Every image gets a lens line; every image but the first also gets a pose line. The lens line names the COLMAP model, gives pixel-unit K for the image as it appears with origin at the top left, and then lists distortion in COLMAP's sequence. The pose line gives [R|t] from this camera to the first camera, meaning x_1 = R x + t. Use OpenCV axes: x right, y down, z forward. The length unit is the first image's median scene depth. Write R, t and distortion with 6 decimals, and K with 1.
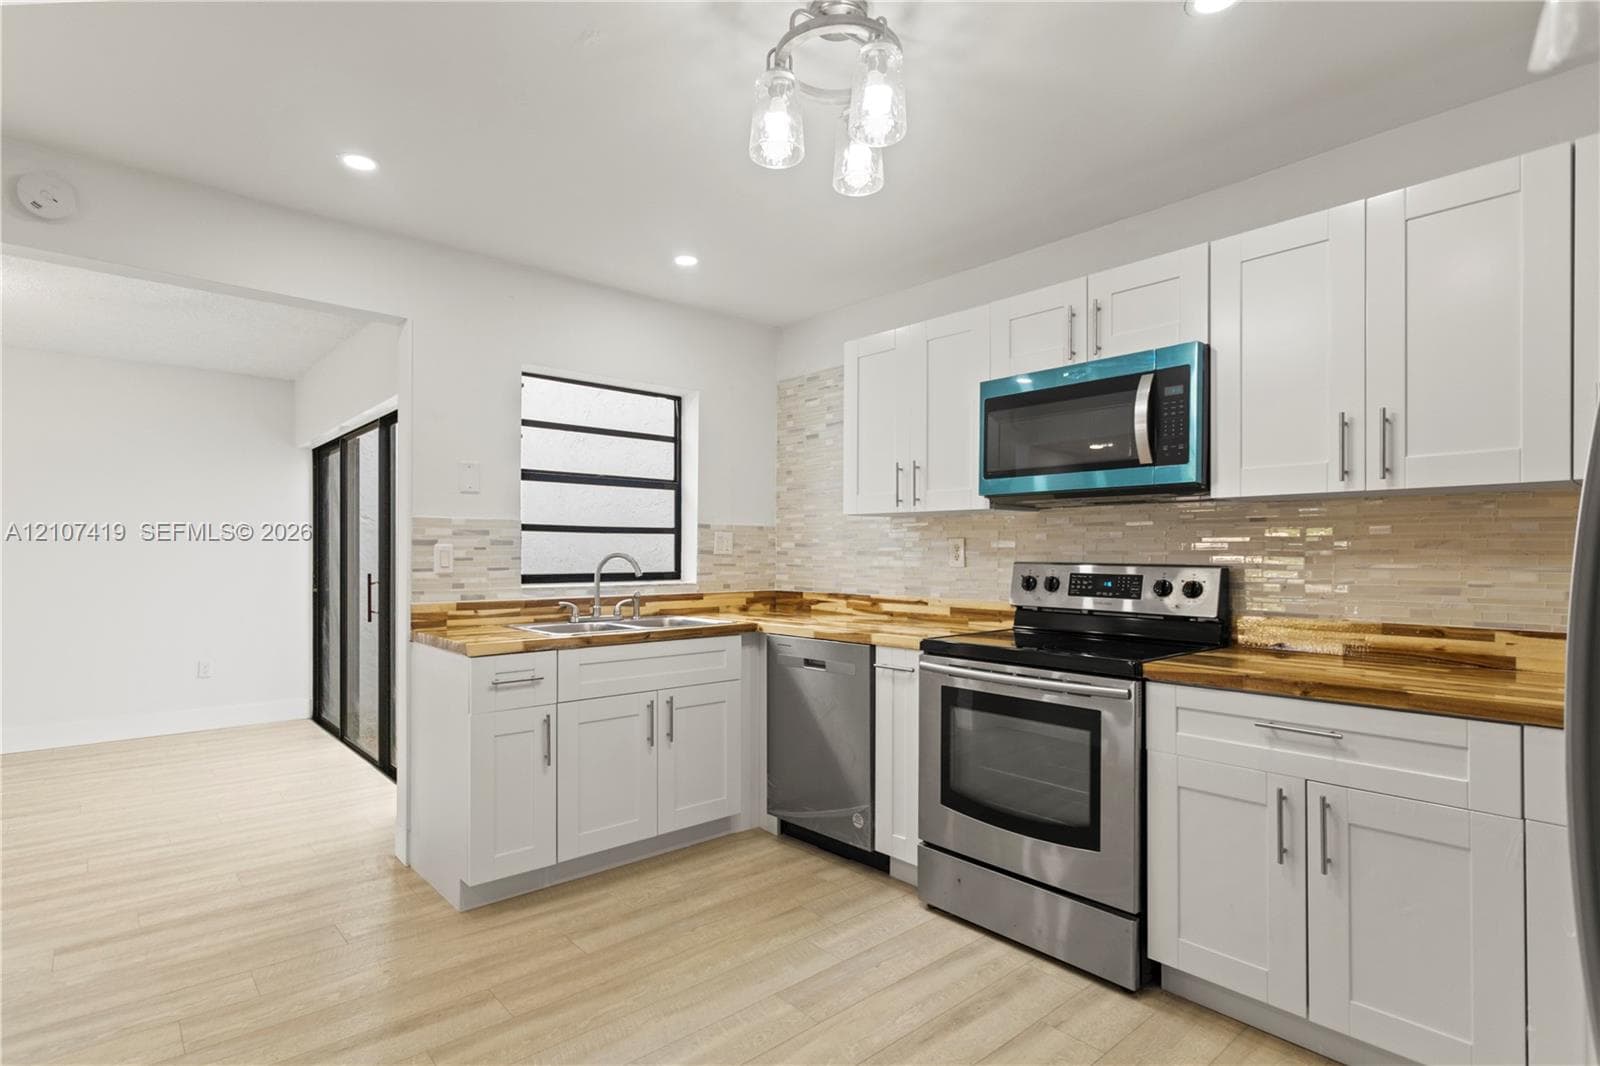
lens RADIAL K [[800.4, 0, 837.7], [0, 800.4, 535.5], [0, 0, 1]] dist [0.001693, 0.000442]
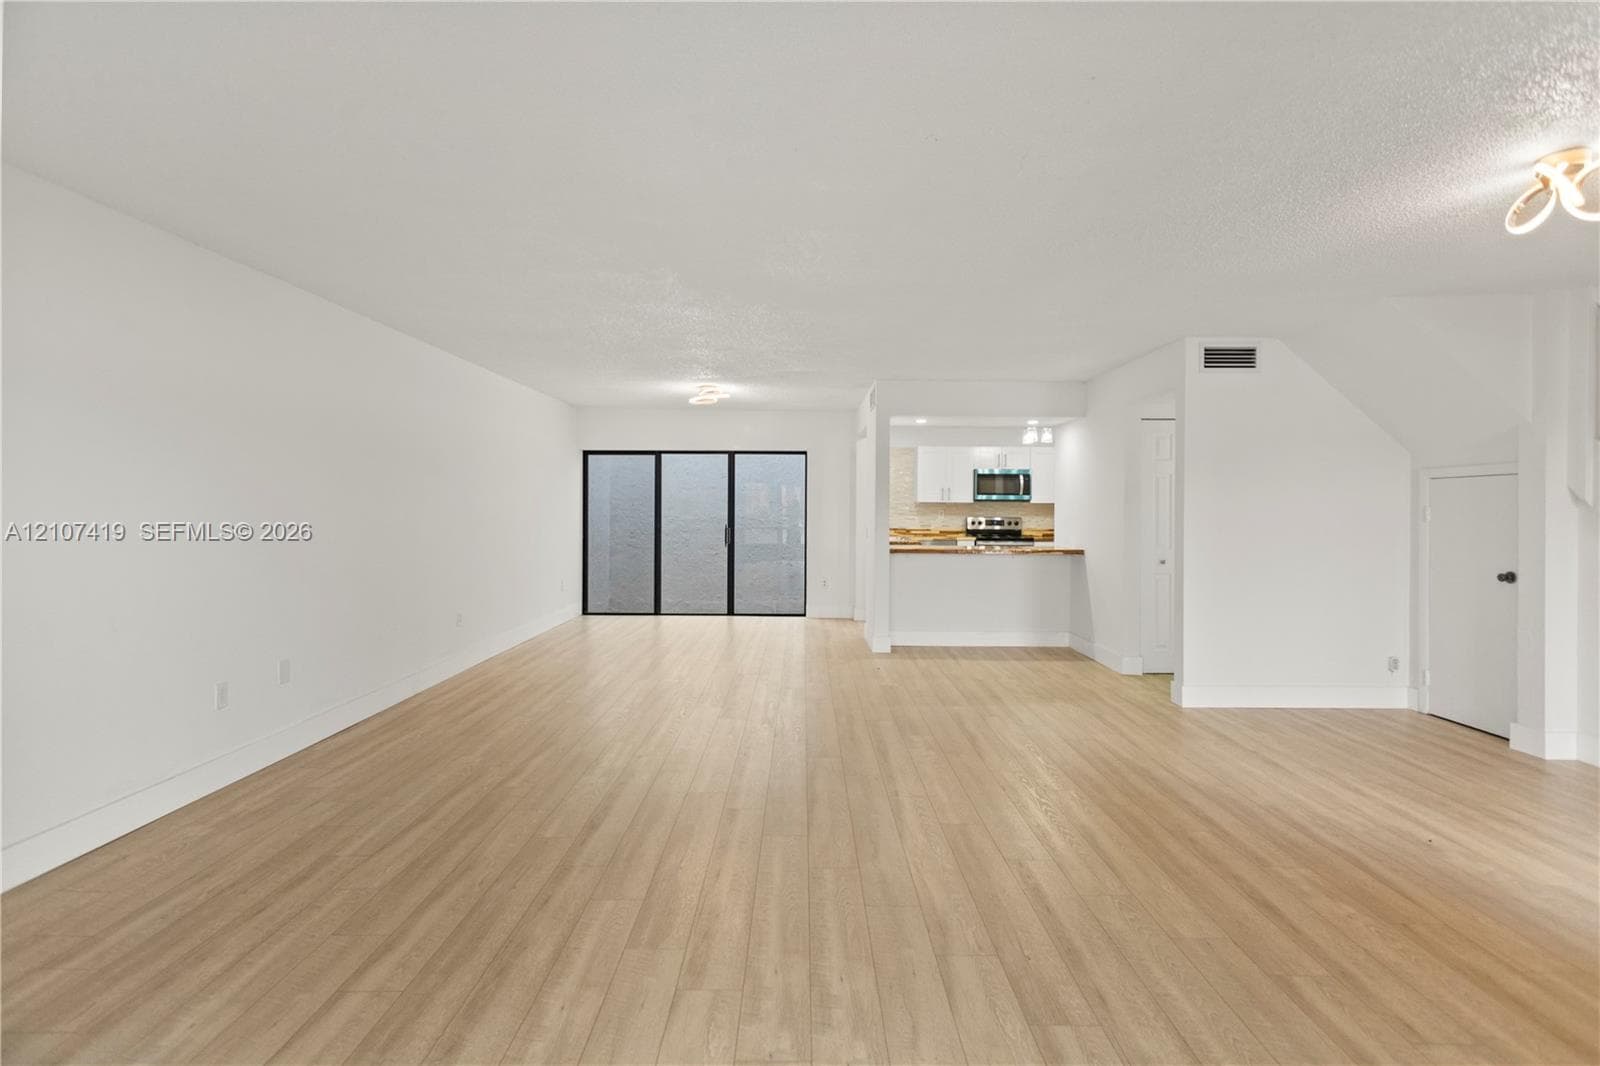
lens RADIAL K [[783.4, 0, 800.0], [0, 783.4, 533.0], [0, 0, 1]] dist [-0.002080, -0.000096]
pose [[0.685128, -0.021792, 0.728097, -3.302896], [-0.019437, 0.998650, 0.048179, -0.058702], [-0.728164, -0.047161, 0.683779, -0.991317]]
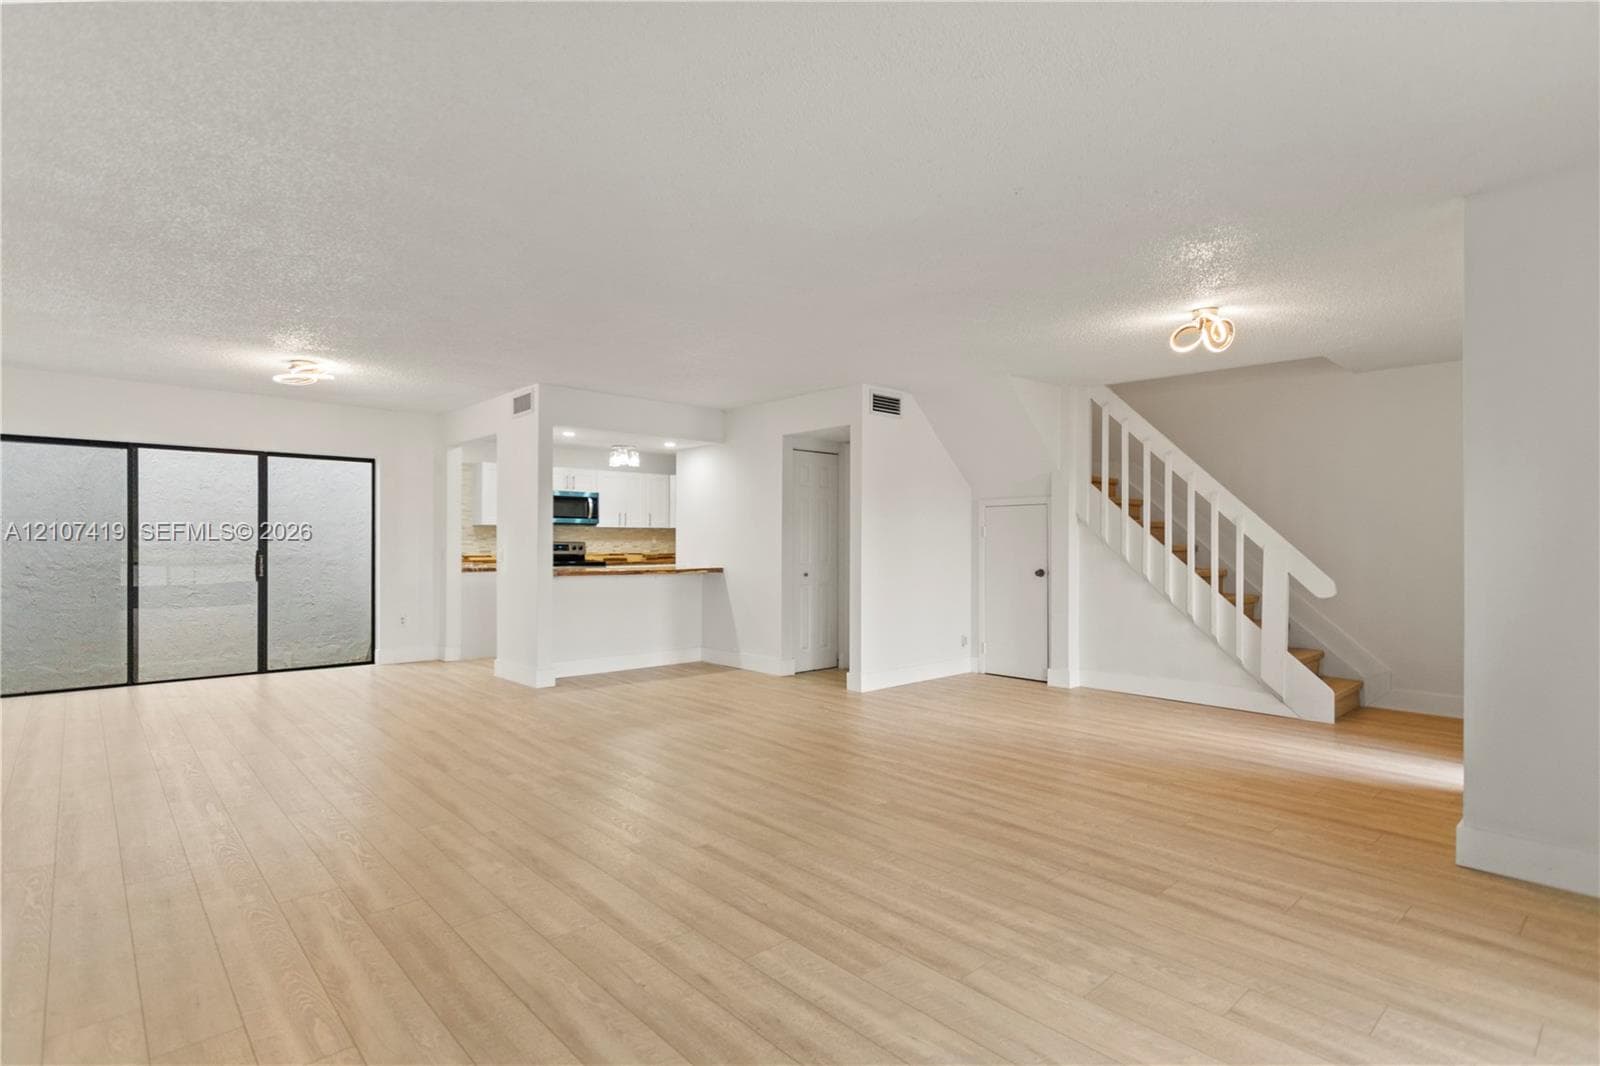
lens RADIAL K [[800.4, 0, 837.7], [0, 800.4, 535.5], [0, 0, 1]] dist [0.001693, 0.000442]
pose [[-0.004681, 0.006723, 0.999966, -3.602663], [-0.022257, 0.999729, -0.006825, 0.001578], [-0.999741, -0.022288, -0.004530, -0.297839]]
